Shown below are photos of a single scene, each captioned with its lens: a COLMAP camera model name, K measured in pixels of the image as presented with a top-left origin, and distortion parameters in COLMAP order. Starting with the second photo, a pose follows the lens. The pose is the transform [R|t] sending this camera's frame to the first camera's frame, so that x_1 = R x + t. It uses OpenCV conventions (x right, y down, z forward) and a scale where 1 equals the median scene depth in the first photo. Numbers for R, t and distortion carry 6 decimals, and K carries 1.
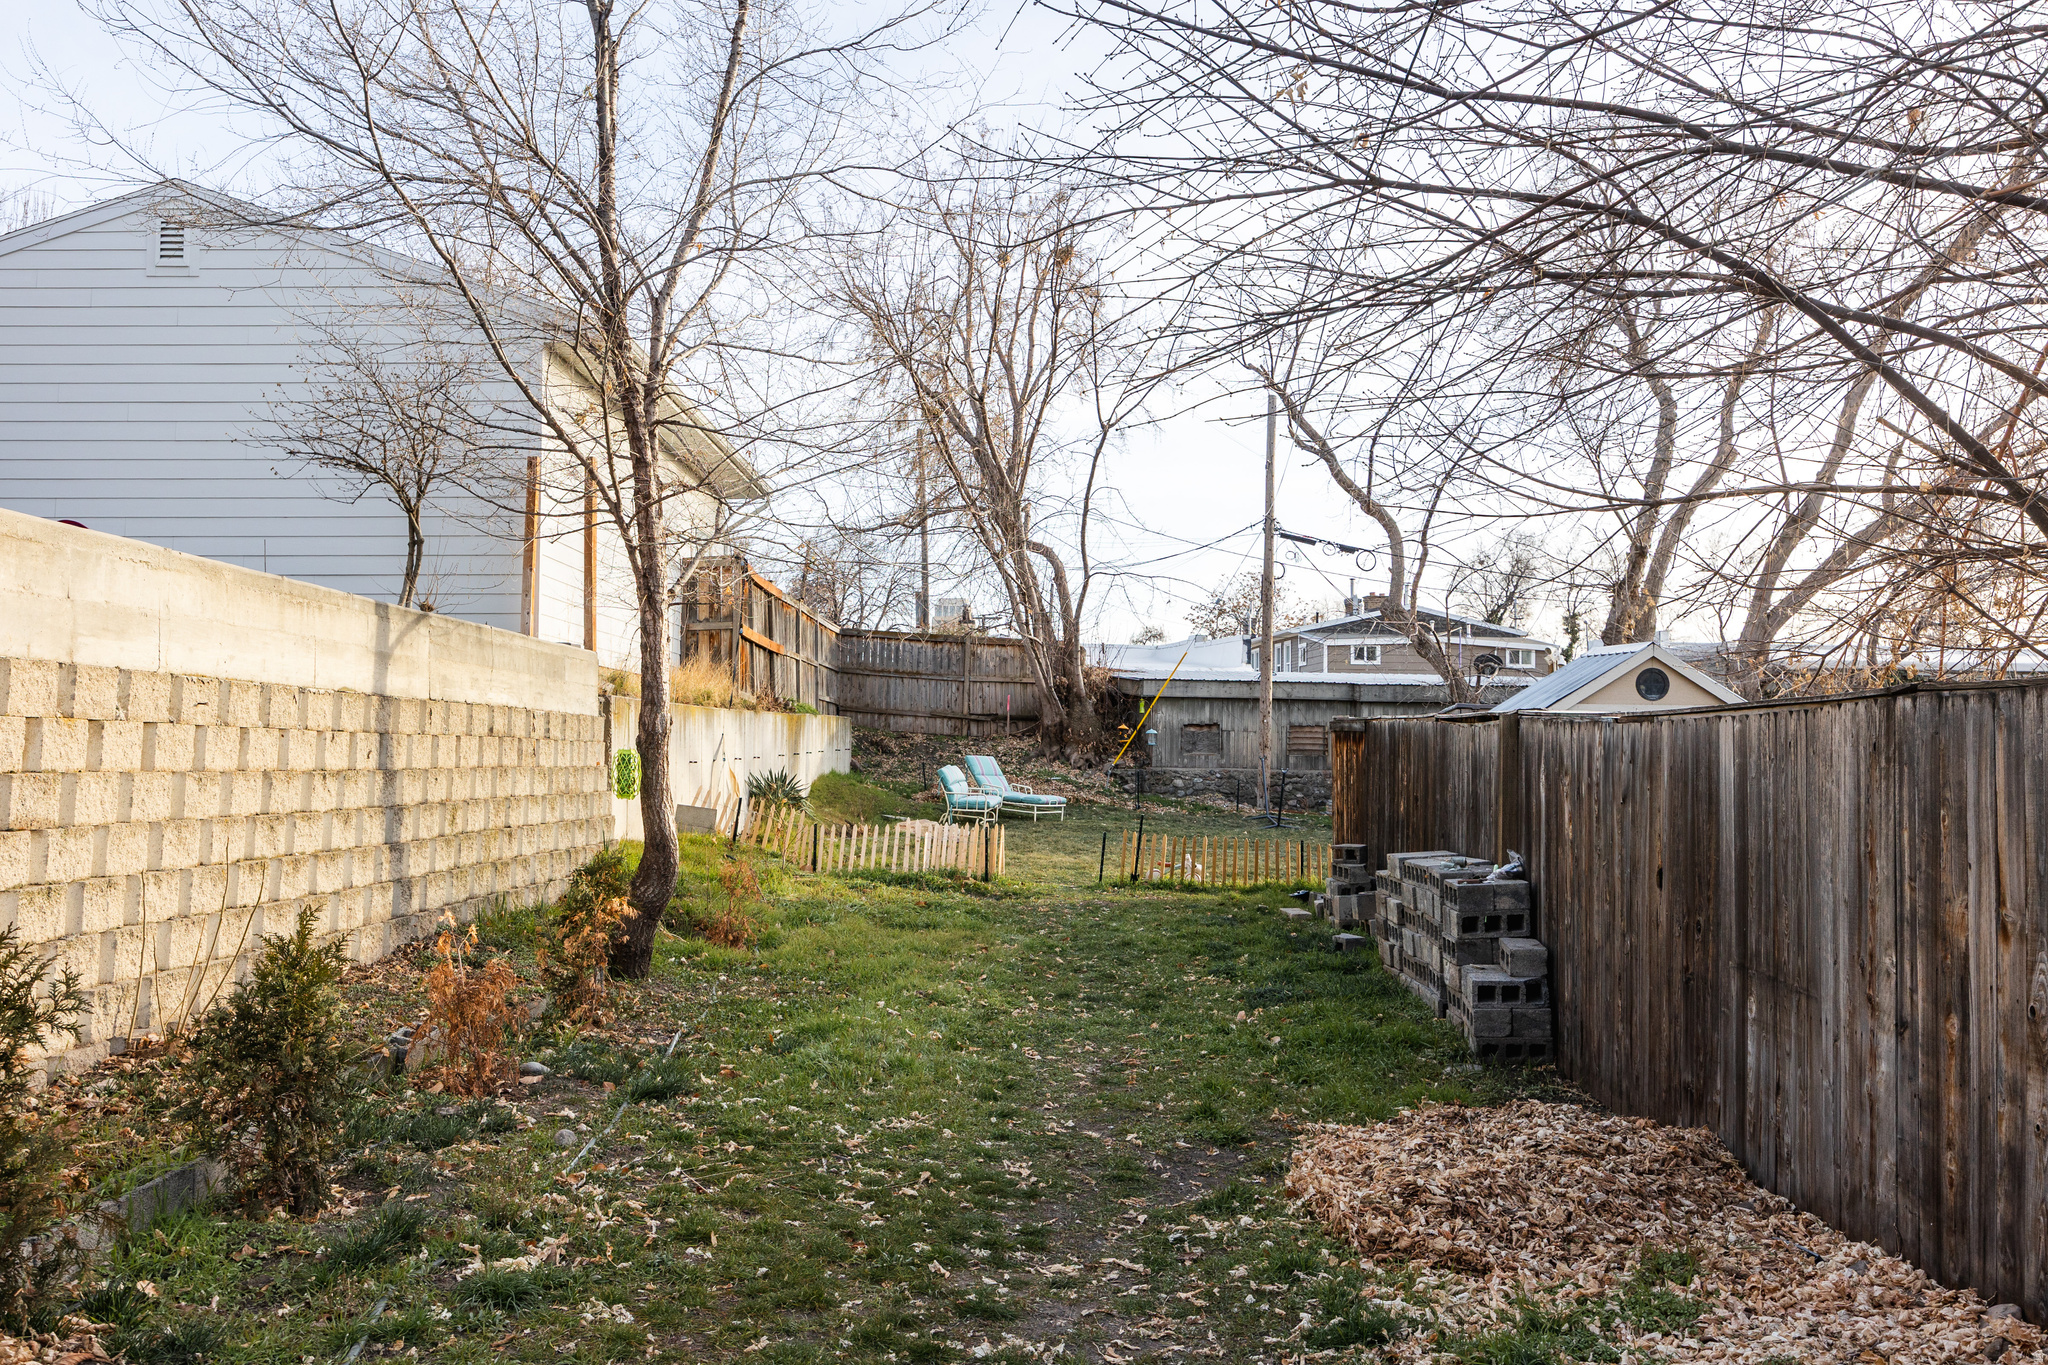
lens RADIAL K [[1716.2, 0, 1025.3], [0, 1716.2, 690.2], [0, 0, 1]] dist [-0.006028, -0.000637]
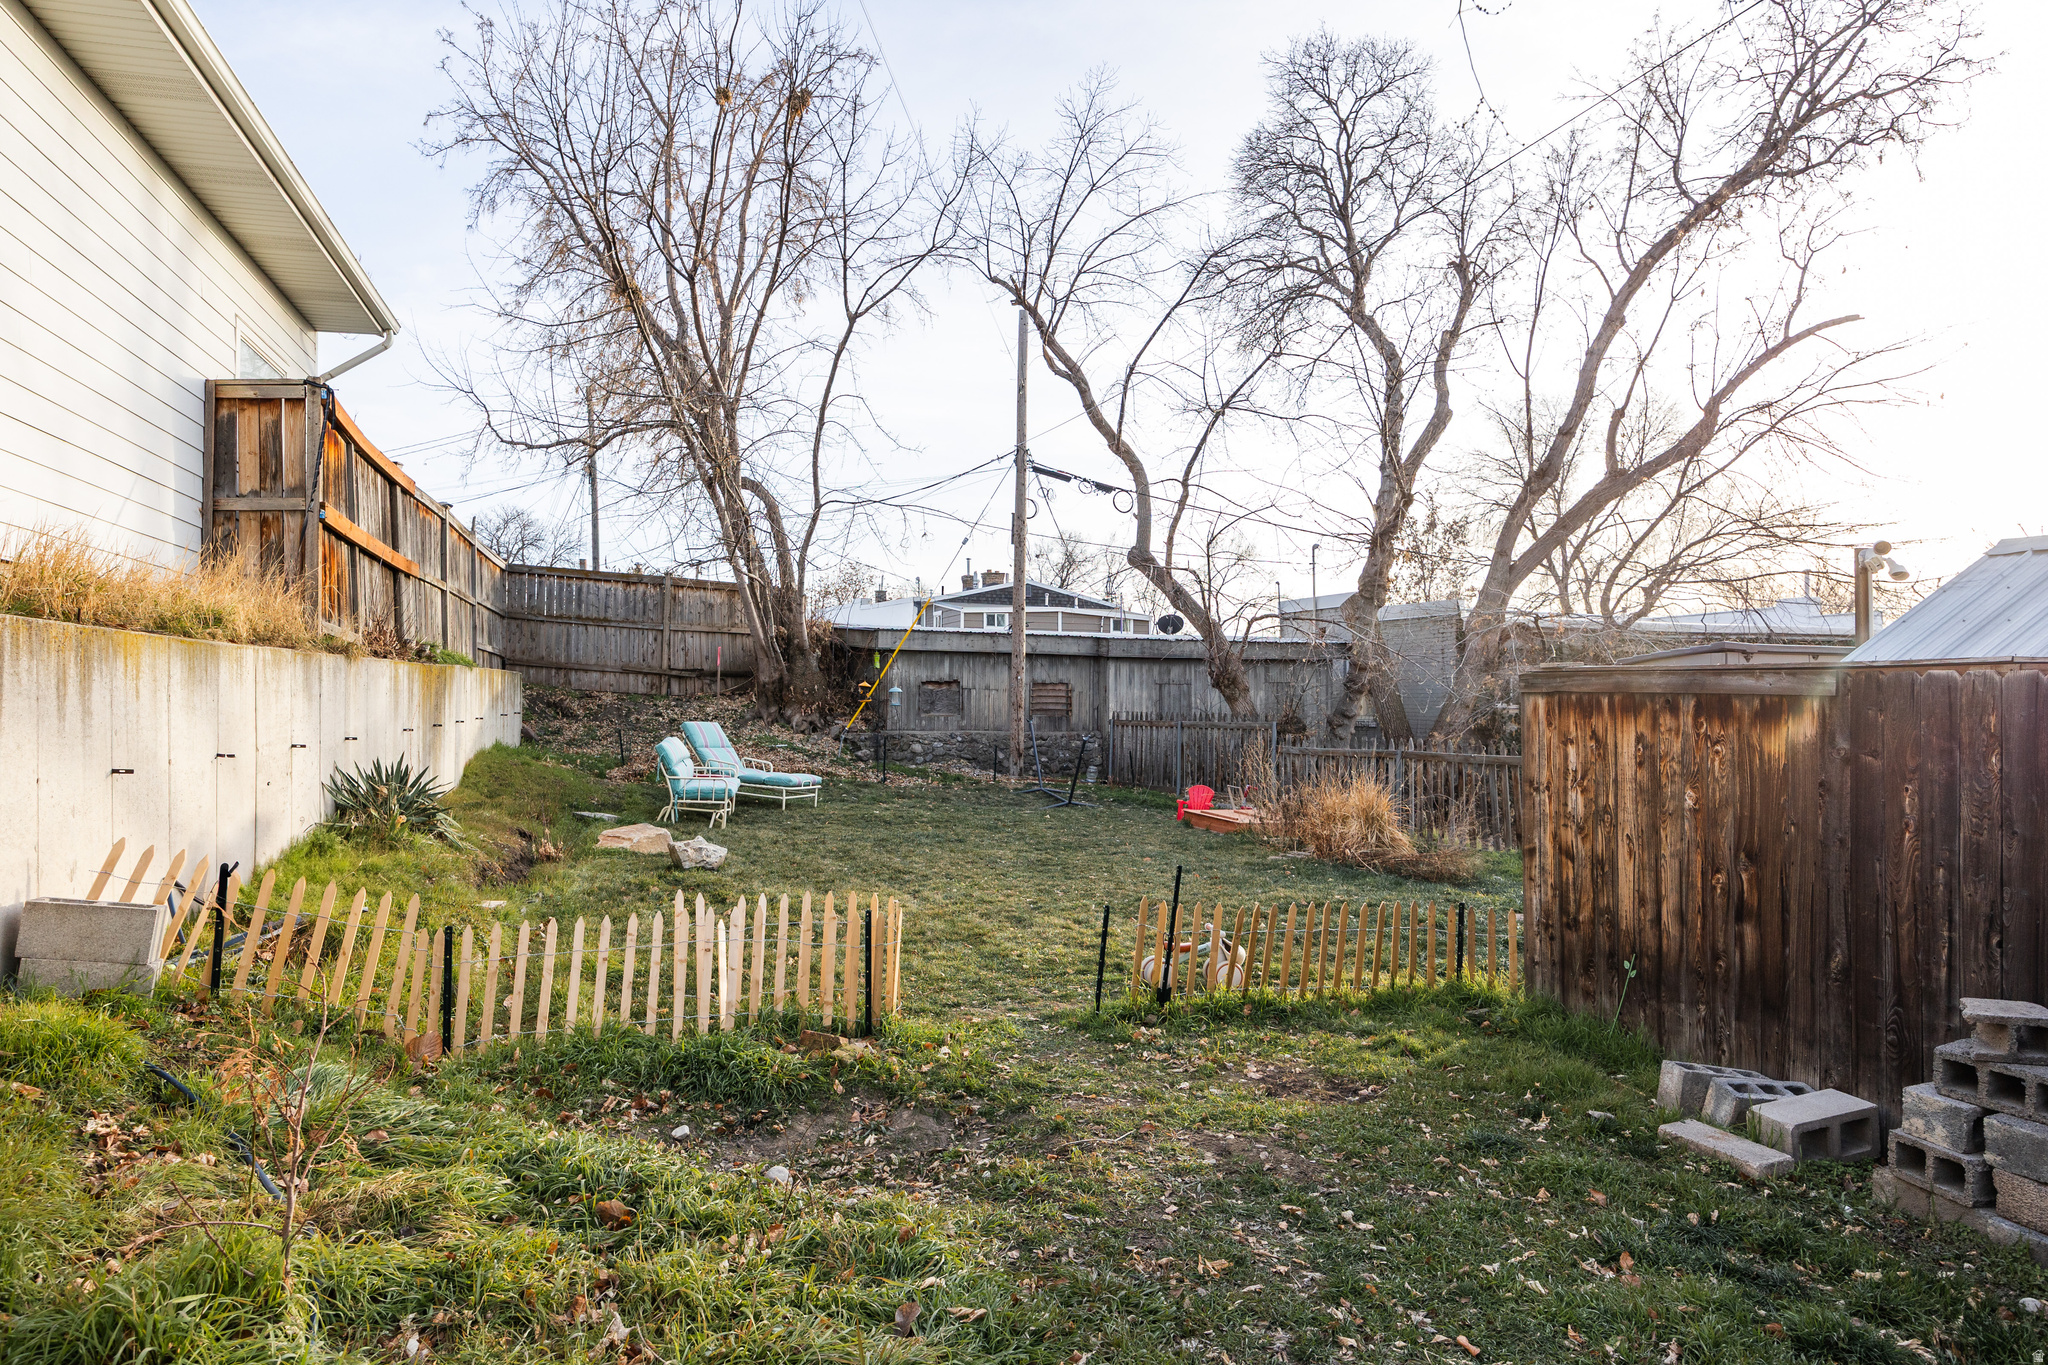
lens RADIAL K [[1356.9, 0, 1021.5], [0, 1356.9, 690.5], [0, 0, 1]] dist [0.008637, 0.000861]
pose [[0.967161, -0.000625, 0.254163, -0.035766], [-0.005922, 0.999670, 0.024992, 0.006887], [-0.254094, -0.025676, 0.966839, 0.318858]]
